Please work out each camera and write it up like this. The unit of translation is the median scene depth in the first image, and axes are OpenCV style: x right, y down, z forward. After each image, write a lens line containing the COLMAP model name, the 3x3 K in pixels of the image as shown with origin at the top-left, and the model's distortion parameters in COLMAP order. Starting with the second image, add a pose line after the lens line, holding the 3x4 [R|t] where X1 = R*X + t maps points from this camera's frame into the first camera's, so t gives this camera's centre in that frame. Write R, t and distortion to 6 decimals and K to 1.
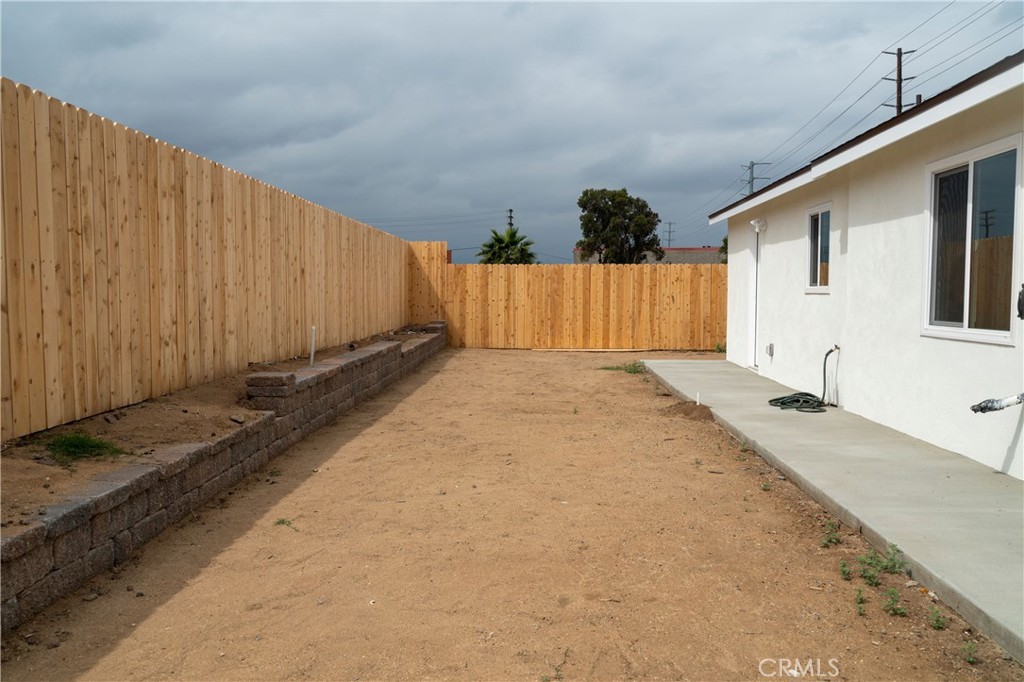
lens RADIAL K [[832.5, 0, 507.4], [0, 832.5, 341.9], [0, 0, 1]] dist [-0.004220, -0.006113]
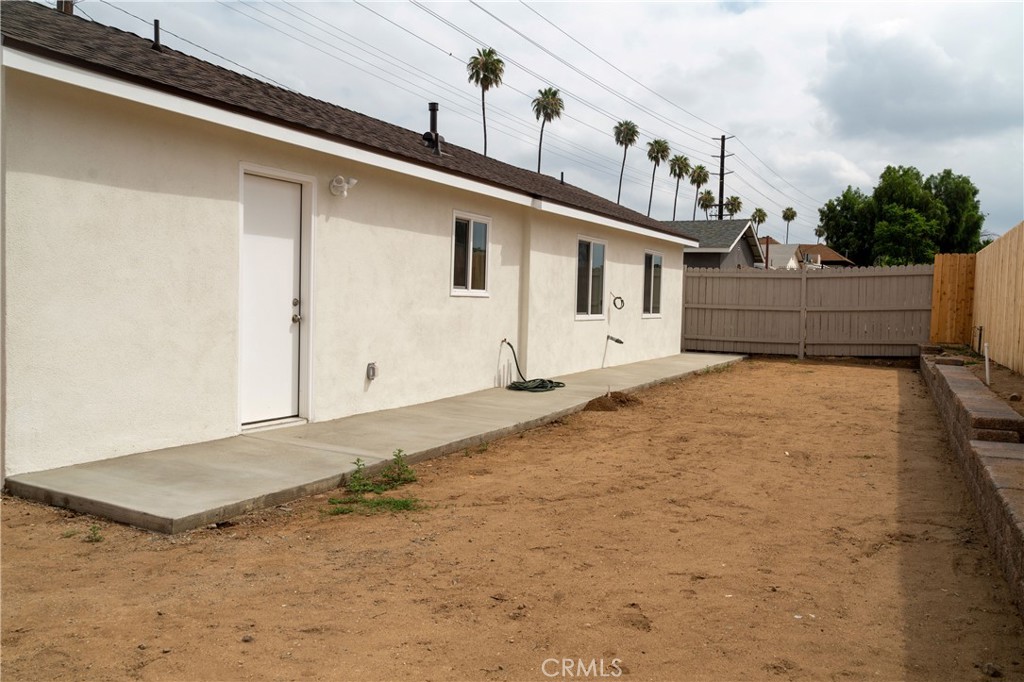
lens RADIAL K [[832.5, 0, 507.4], [0, 832.5, 341.9], [0, 0, 1]] dist [-0.004220, -0.006113]
pose [[-0.921204, -0.042475, 0.386755, -0.074566], [-0.001552, 0.994416, 0.105515, -0.095101], [-0.389077, 0.096601, -0.916126, 1.664330]]
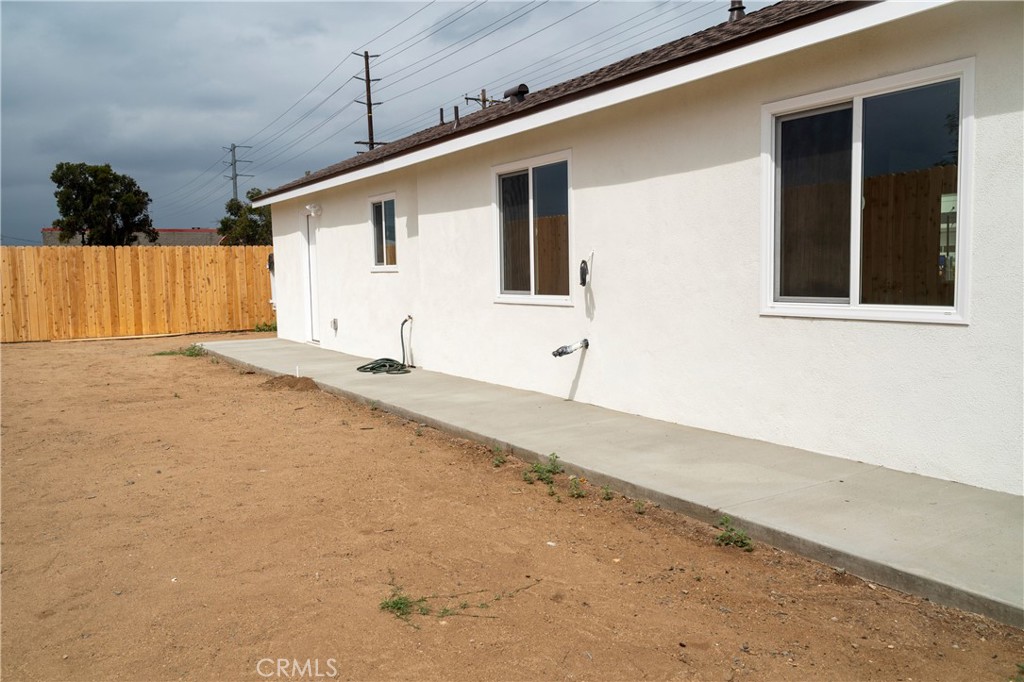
lens RADIAL K [[832.5, 0, 507.4], [0, 832.5, 341.9], [0, 0, 1]] dist [-0.004220, -0.006113]
pose [[0.804637, -0.066532, 0.590027, -0.145665], [0.053937, 0.997784, 0.038956, 0.002176], [-0.591312, 0.000479, 0.806443, -0.019576]]
